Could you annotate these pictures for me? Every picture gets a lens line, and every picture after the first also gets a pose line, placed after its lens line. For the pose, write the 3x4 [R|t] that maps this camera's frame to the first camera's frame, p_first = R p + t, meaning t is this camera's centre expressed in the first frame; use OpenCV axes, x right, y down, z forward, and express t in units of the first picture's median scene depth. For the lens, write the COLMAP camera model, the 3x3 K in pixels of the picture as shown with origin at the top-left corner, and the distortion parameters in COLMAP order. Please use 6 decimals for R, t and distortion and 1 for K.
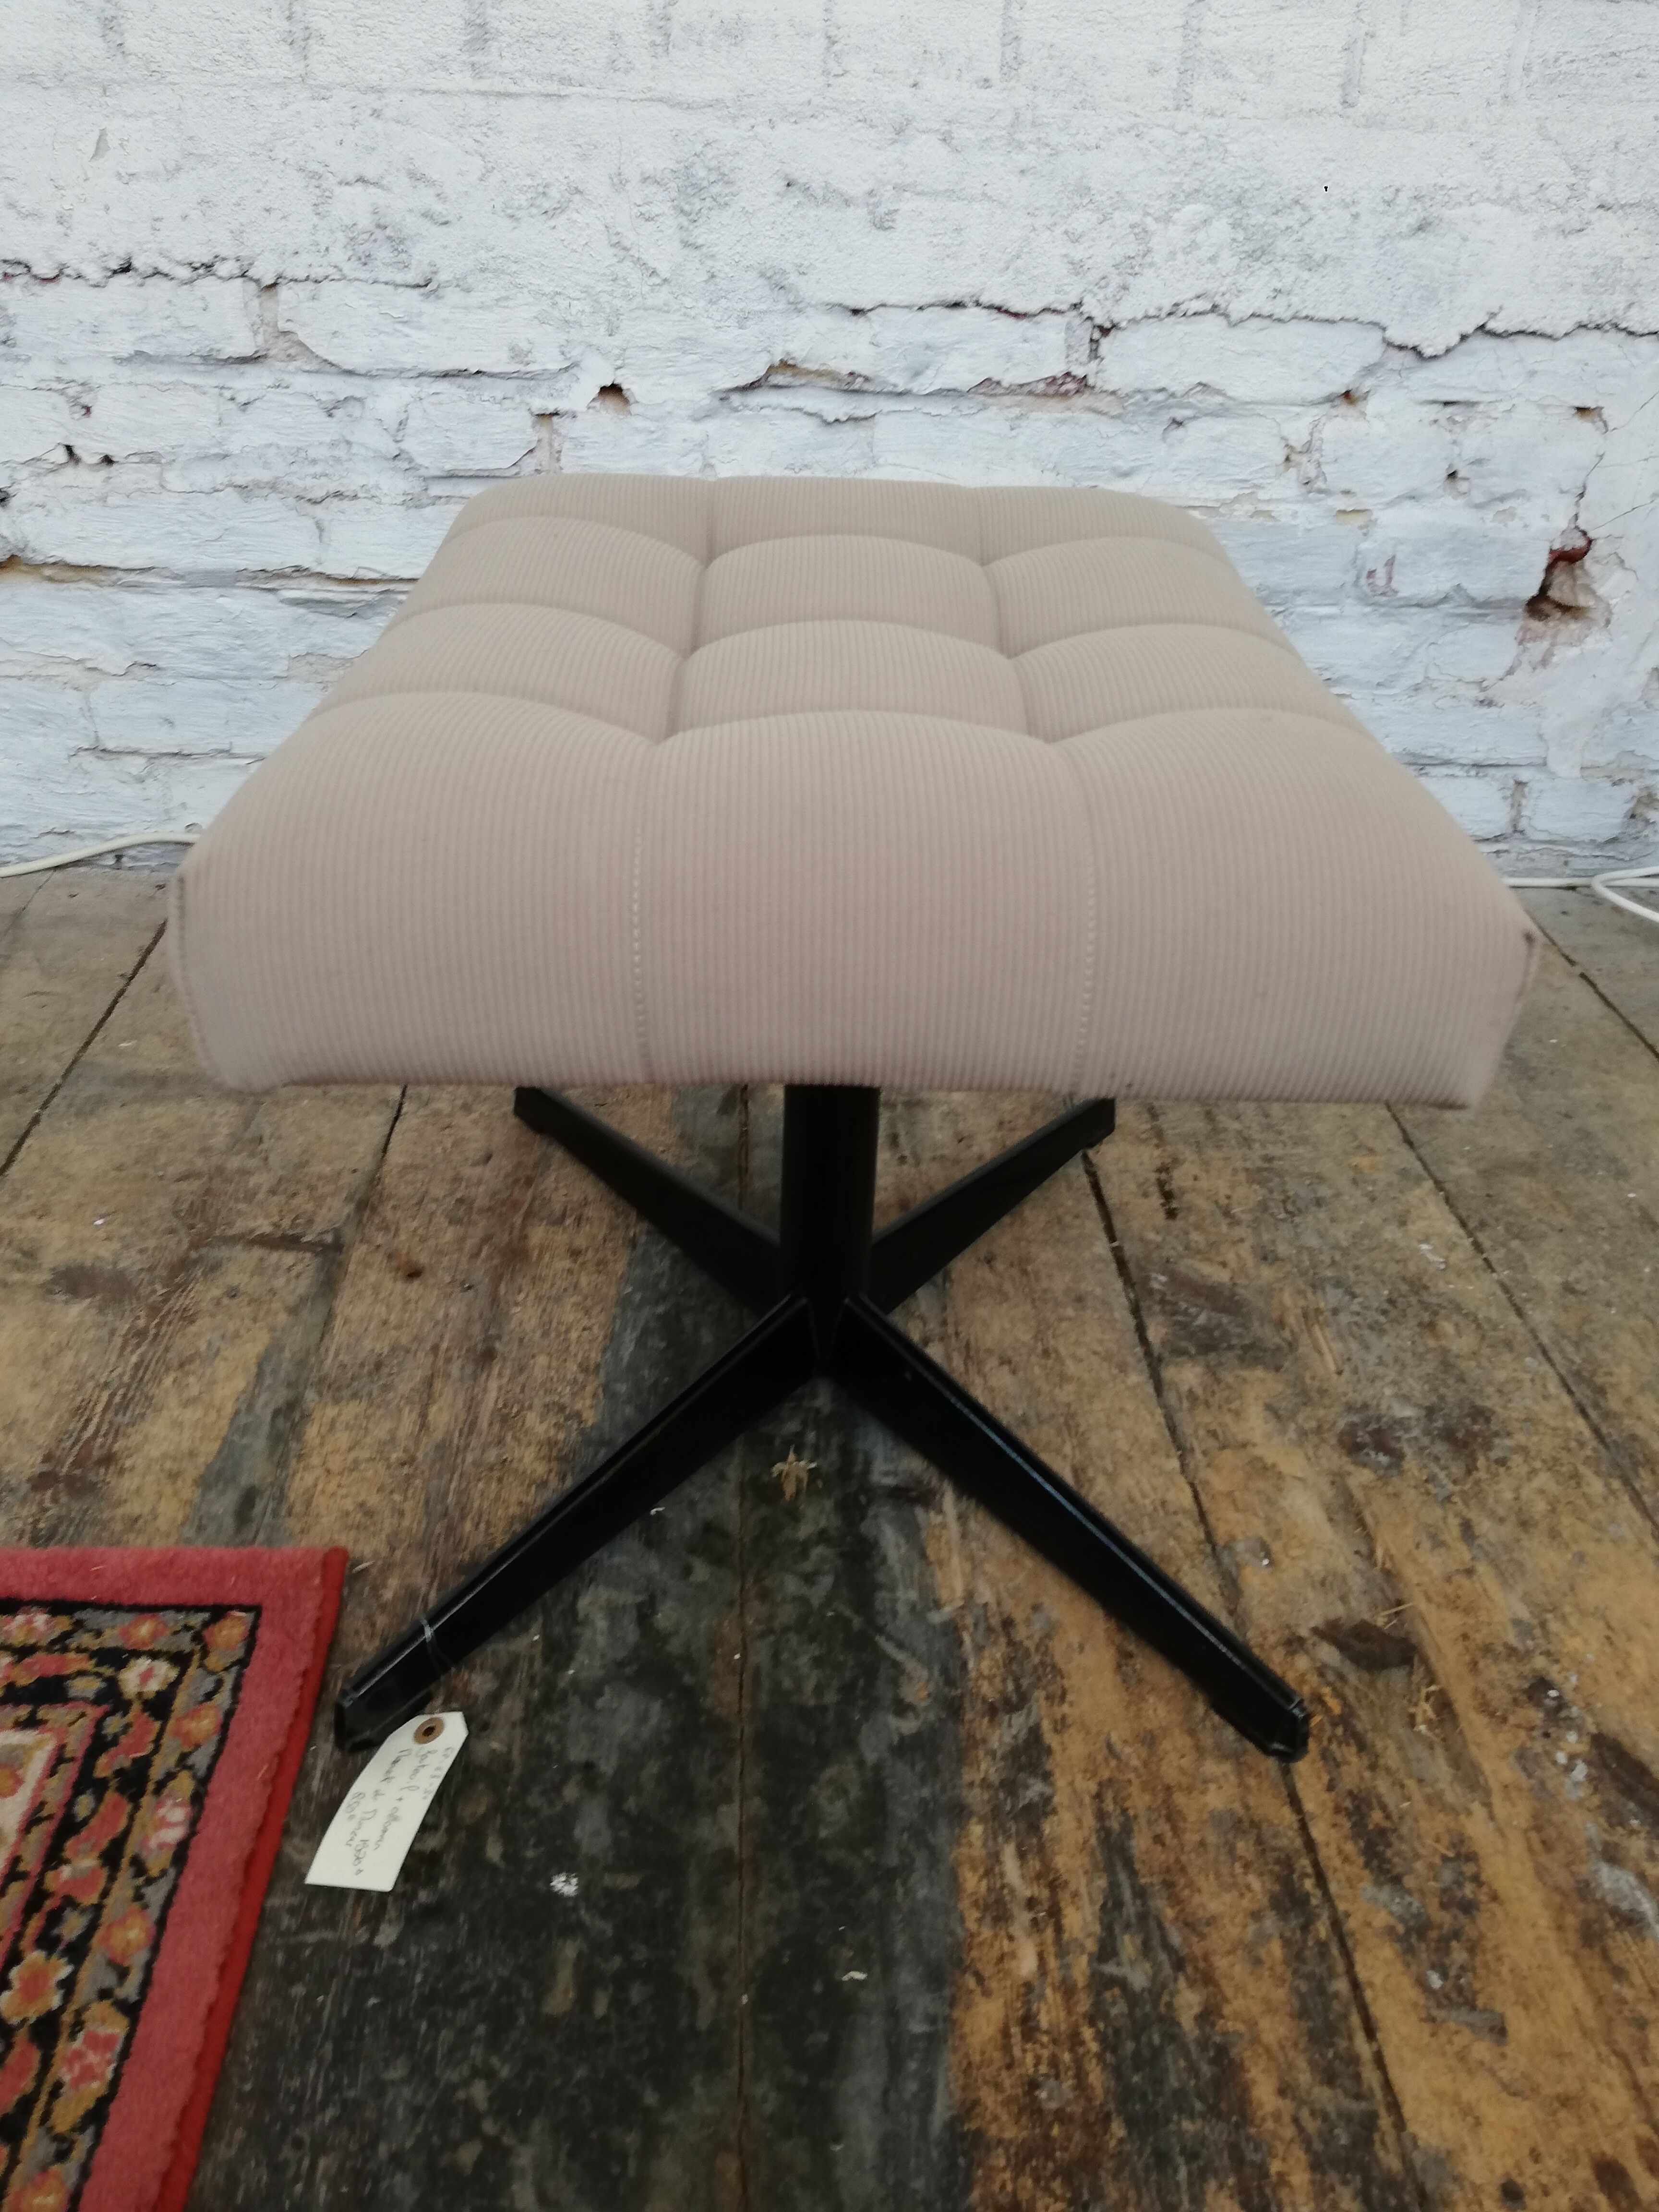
lens RADIAL K [[1693.7, 0, 835.1], [0, 1693.7, 1100.1], [0, 0, 1]] dist [0.035979, -0.057600]
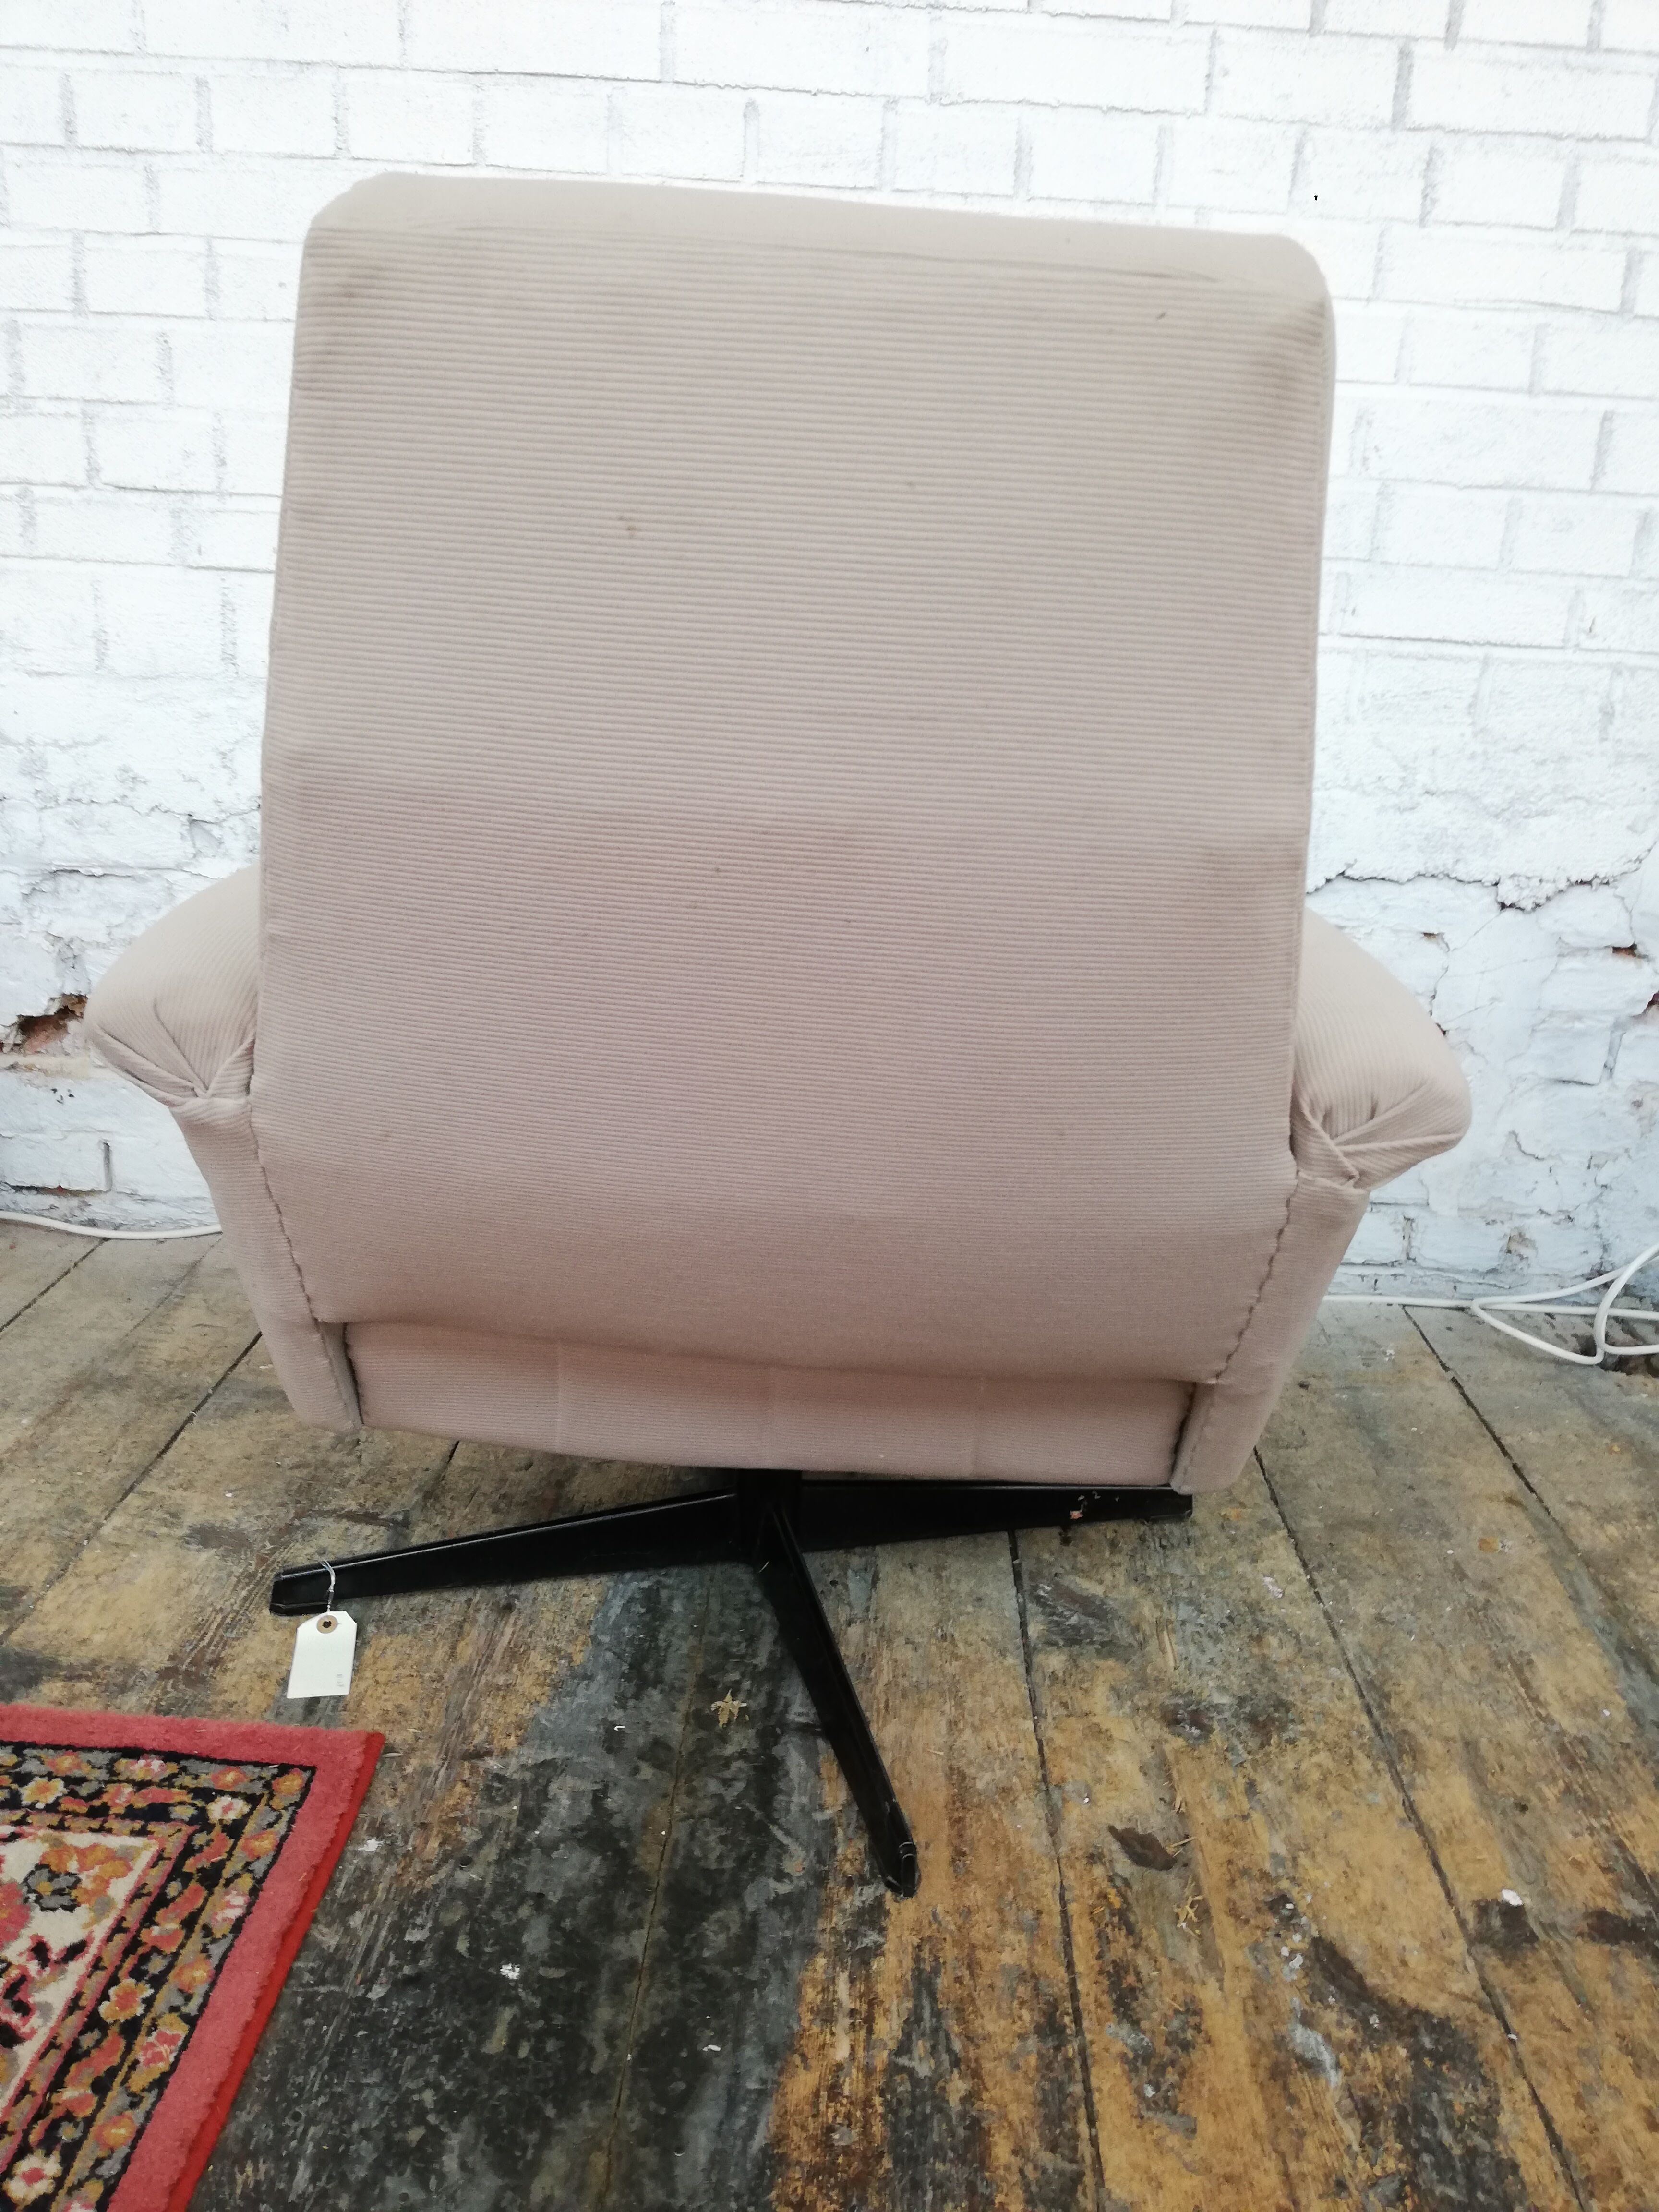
lens RADIAL K [[1665.1, 0, 836.7], [0, 1665.1, 1101.6], [0, 0, 1]] dist [0.046123, -0.061257]
pose [[0.996994, 0.041648, -0.065328, 0.140781], [-0.056257, 0.968931, -0.240848, 0.085866], [0.053267, 0.243799, 0.968362, -0.399004]]
